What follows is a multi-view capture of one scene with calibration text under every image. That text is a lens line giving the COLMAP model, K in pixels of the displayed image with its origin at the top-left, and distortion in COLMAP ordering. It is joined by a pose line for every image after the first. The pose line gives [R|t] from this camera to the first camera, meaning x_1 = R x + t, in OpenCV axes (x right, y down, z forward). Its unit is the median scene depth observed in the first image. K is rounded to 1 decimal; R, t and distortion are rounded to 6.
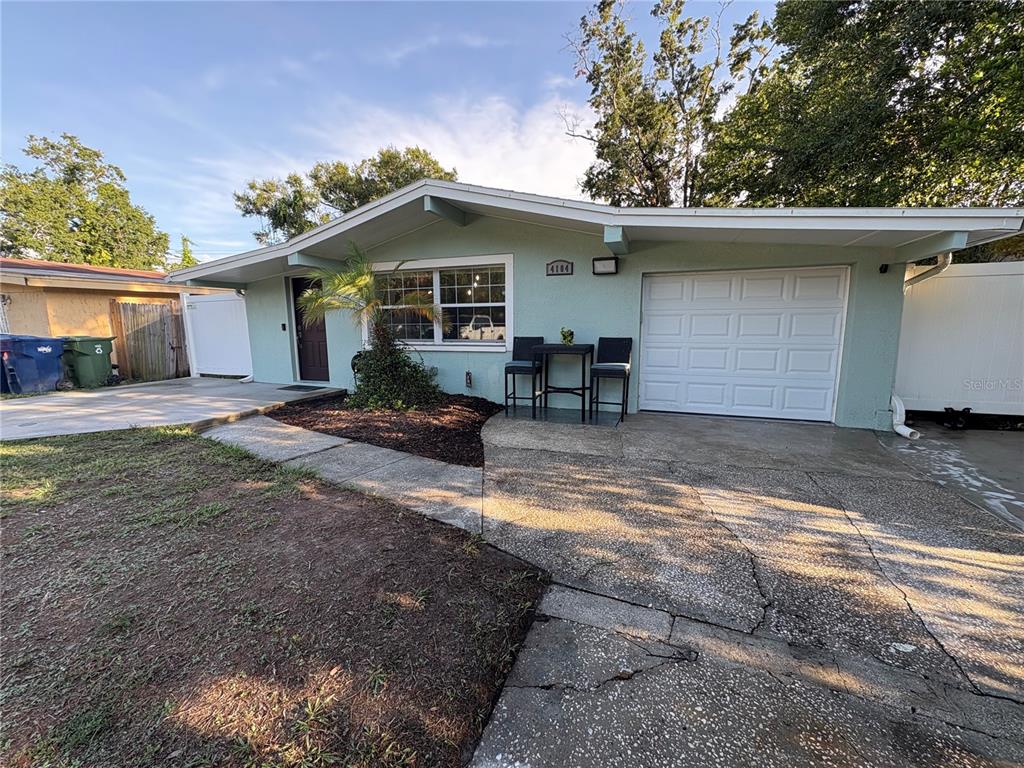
lens RADIAL K [[408.7, 0, 516.2], [0, 408.7, 382.3], [0, 0, 1]] dist [0.002126, -0.000473]
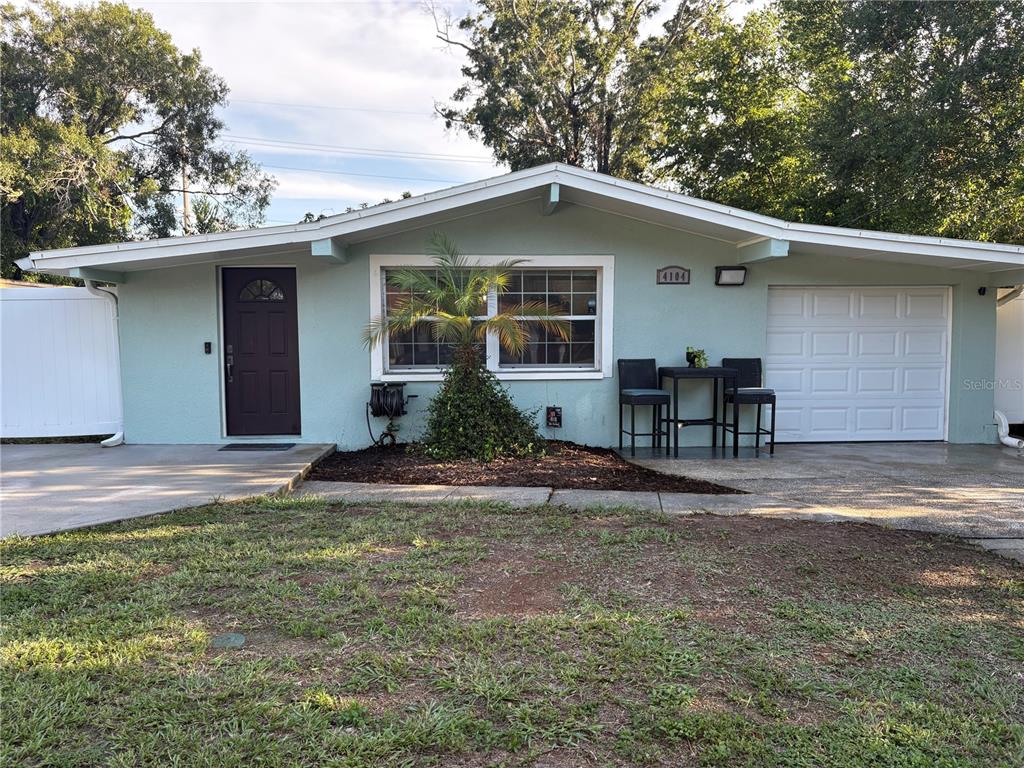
lens RADIAL K [[773.6, 0, 517.1], [0, 773.6, 382.2], [0, 0, 1]] dist [0.042375, -0.030513]
pose [[0.916433, -0.023876, 0.399475, -0.827682], [0.056630, 0.995911, -0.070391, 0.027870], [-0.396161, 0.087130, 0.914038, -0.293926]]
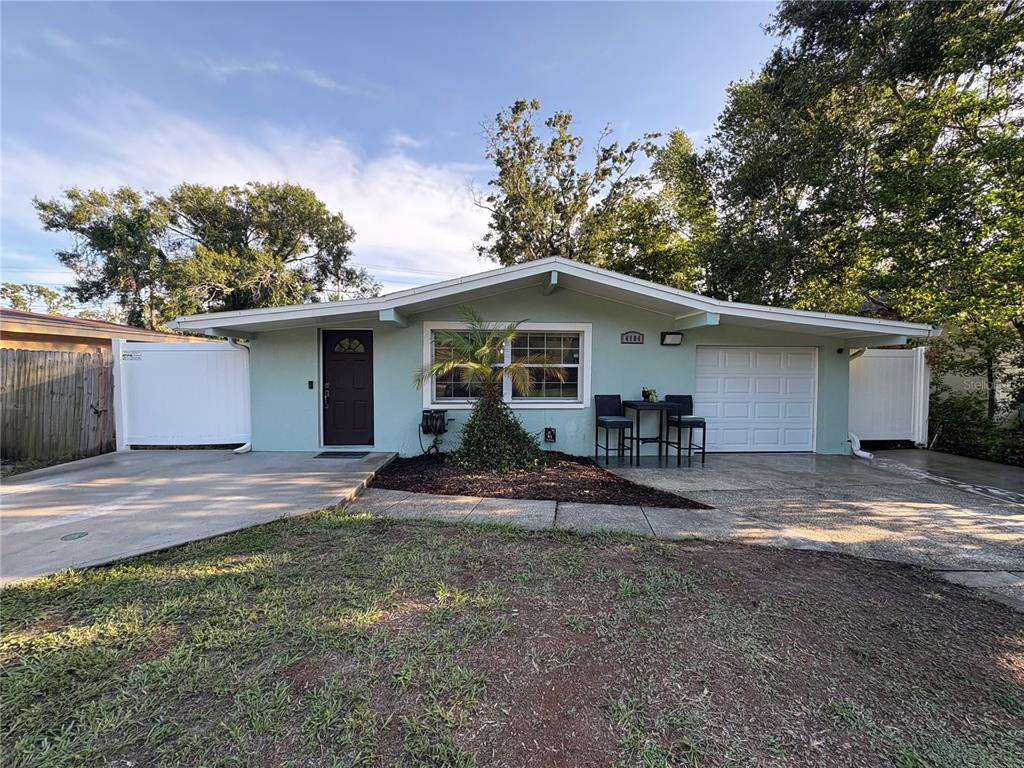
lens RADIAL K [[408.7, 0, 513.7], [0, 408.7, 381.2], [0, 0, 1]] dist [0.002126, -0.000473]
pose [[0.917847, -0.000294, 0.396935, -0.702627], [0.046736, 0.993124, -0.107334, -0.040879], [-0.394174, 0.117067, 0.911549, 0.056861]]
